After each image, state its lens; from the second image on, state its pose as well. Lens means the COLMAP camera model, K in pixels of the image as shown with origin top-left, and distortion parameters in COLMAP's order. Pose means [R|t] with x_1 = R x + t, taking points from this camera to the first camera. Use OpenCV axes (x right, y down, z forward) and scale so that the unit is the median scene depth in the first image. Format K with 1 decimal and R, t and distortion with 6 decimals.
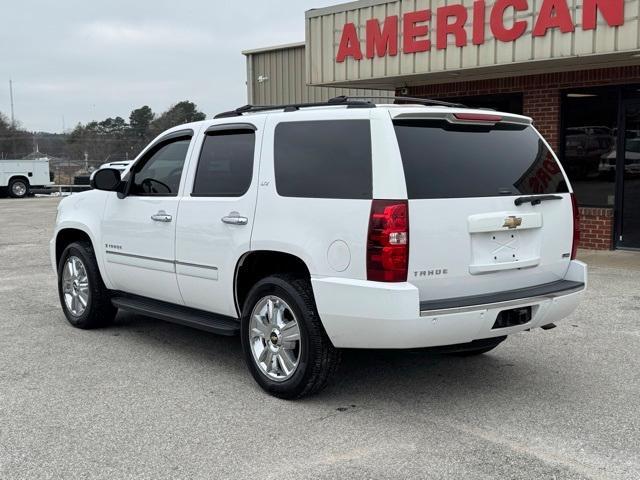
lens RADIAL K [[810.2, 0, 320.0], [0, 810.2, 240.0], [0, 0, 1]] dist [0.192892, -0.451556]
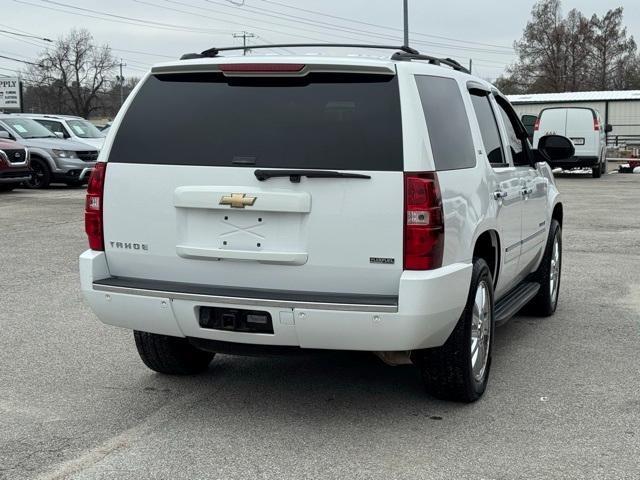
lens RADIAL K [[1053.6, 0, 320.0], [0, 1053.6, 240.0], [0, 0, 1]] dist [0.155255, -0.106821]
pose [[0.500264, 0.100989, -0.859964, 0.760984], [-0.094509, 0.993610, 0.061705, -0.035514], [0.860700, 0.050405, 0.506611, 0.363879]]
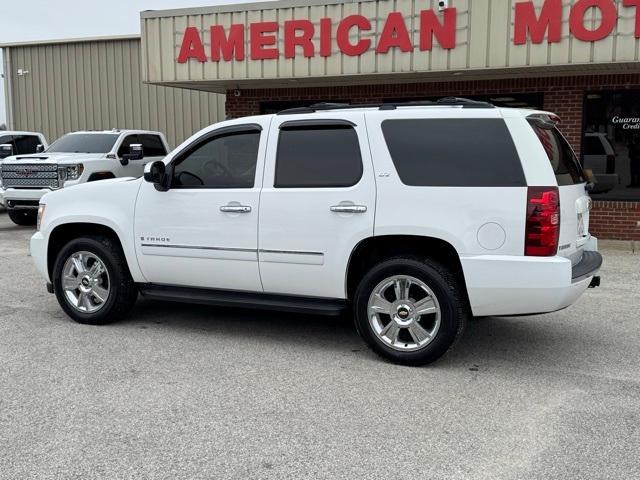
lens RADIAL K [[722.1, 0, 320.0], [0, 722.1, 240.0], [0, 0, 1]] dist [0.193330, -0.442835]
pose [[0.915287, -0.039213, 0.400889, -0.387024], [0.032753, 0.999200, 0.022958, -0.004437], [-0.401468, -0.007883, 0.915839, 0.092957]]
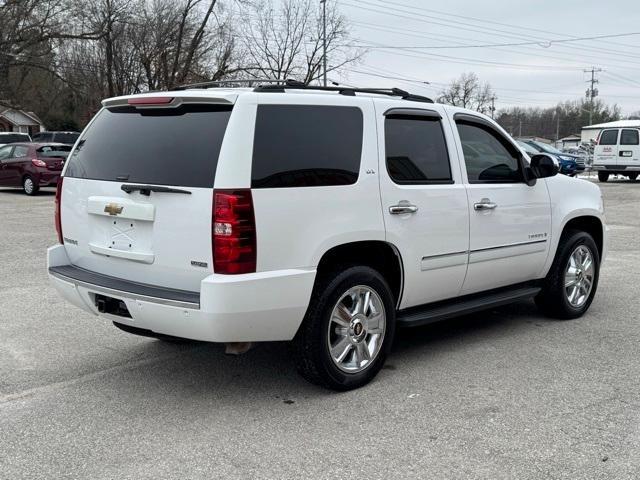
lens RADIAL K [[787.0, 0, 320.0], [0, 787.0, 240.0], [0, 0, 1]] dist [0.106773, -0.046603]
pose [[0.109187, 0.125811, -0.986027, 0.790740], [-0.099621, 0.988349, 0.115076, -0.078029], [0.989017, 0.085665, 0.120449, 0.745589]]
